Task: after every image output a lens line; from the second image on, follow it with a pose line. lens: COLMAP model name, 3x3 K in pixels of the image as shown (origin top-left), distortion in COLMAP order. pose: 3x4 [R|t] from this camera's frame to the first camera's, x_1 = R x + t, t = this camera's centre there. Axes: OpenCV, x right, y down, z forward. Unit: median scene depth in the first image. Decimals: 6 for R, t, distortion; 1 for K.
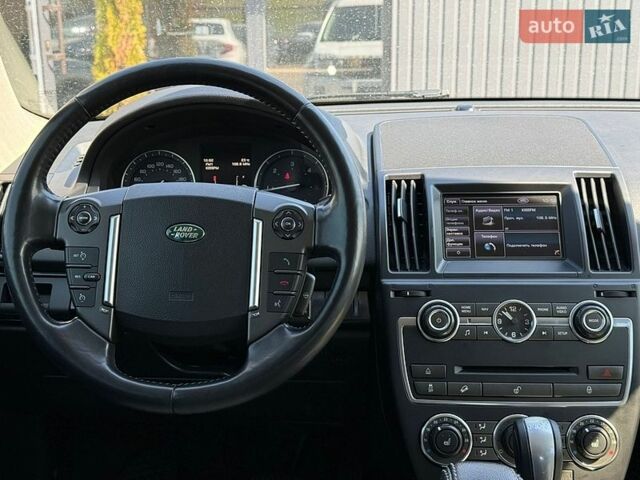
lens RADIAL K [[937.8, 0, 320.0], [0, 937.8, 240.0], [0, 0, 1]] dist [0.117658, 0.004702]
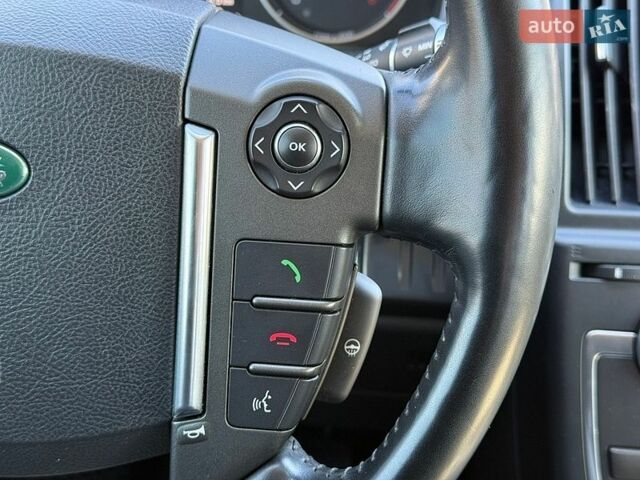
lens RADIAL K [[937.8, 0, 320.0], [0, 937.8, 240.0], [0, 0, 1]] dist [0.117658, 0.004702]
pose [[0.998097, 0.028225, -0.054829, -0.008165], [-0.011043, 0.956541, 0.291387, -0.070349], [0.060670, -0.290227, 0.955033, 0.634549]]
